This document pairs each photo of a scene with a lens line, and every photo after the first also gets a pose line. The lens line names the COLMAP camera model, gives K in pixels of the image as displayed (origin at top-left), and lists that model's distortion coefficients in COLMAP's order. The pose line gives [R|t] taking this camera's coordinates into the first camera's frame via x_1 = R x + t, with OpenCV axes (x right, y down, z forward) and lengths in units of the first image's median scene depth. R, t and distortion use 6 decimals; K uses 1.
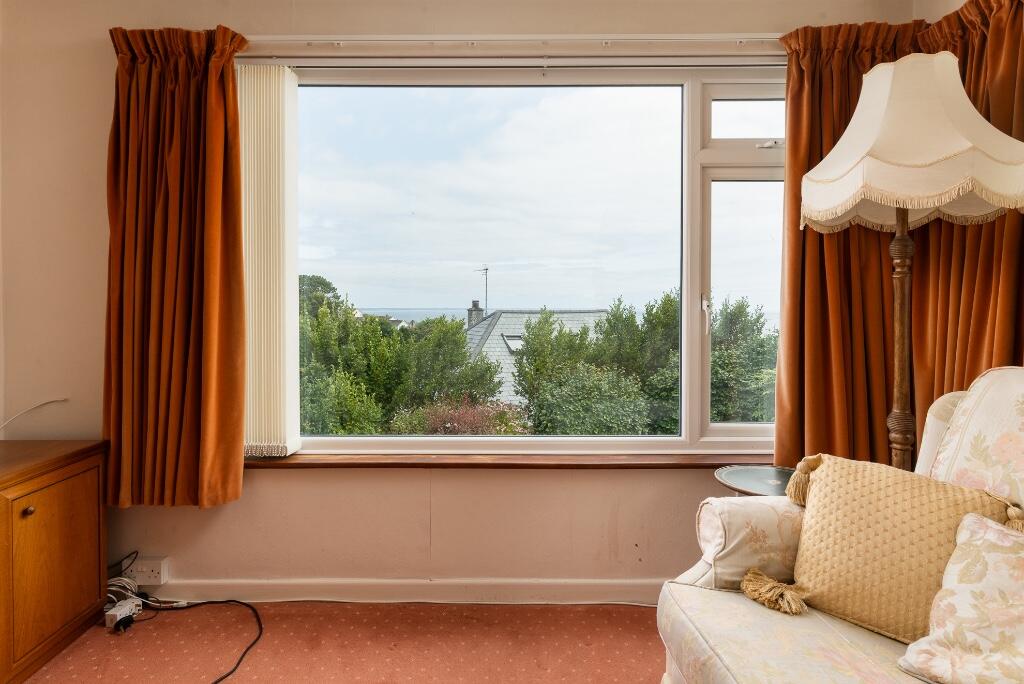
lens RADIAL K [[515.5, 0, 485.9], [0, 515.5, 305.4], [0, 0, 1]] dist [0.003907, 0.000548]
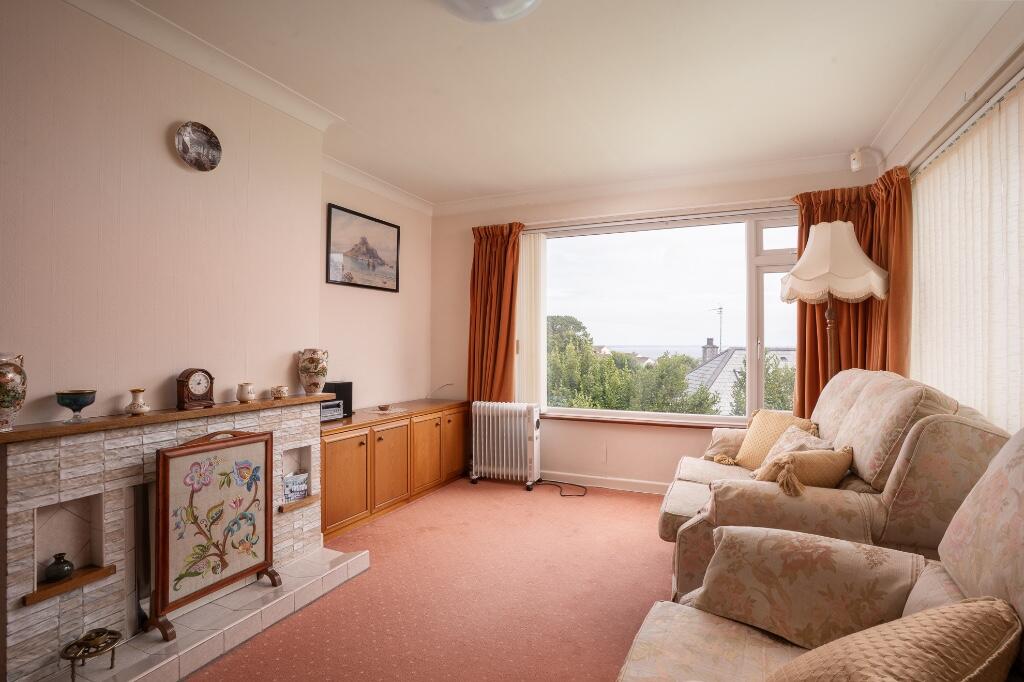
lens RADIAL K [[497.5, 0, 512.0], [0, 497.5, 341.0], [0, 0, 1]] dist [-0.056160, 0.000156]
pose [[0.908304, -0.000567, -0.418310, 0.353999], [-0.001004, 0.999993, -0.003535, -0.001392], [0.418309, 0.003631, 0.908298, -0.893404]]
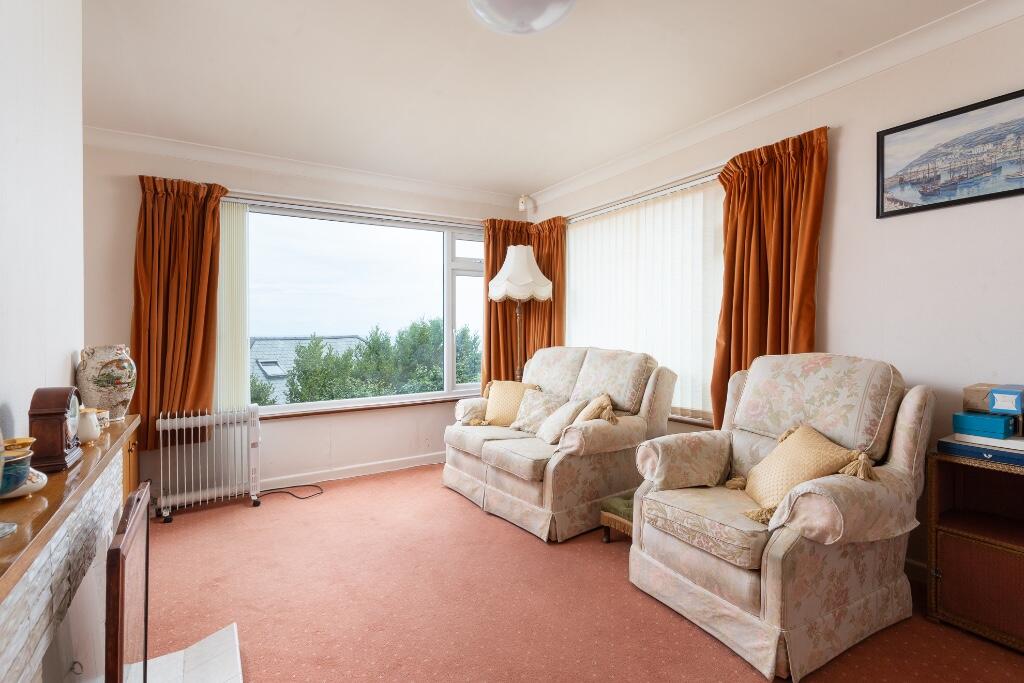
lens RADIAL K [[494.6, 0, 506.8], [0, 494.6, 328.5], [0, 0, 1]] dist [0.001393, 0.000491]
pose [[0.854596, -0.005674, 0.519262, -0.489351], [0.009120, 0.999950, -0.004084, -0.000217], [-0.519213, 0.008226, 0.854605, -0.948391]]
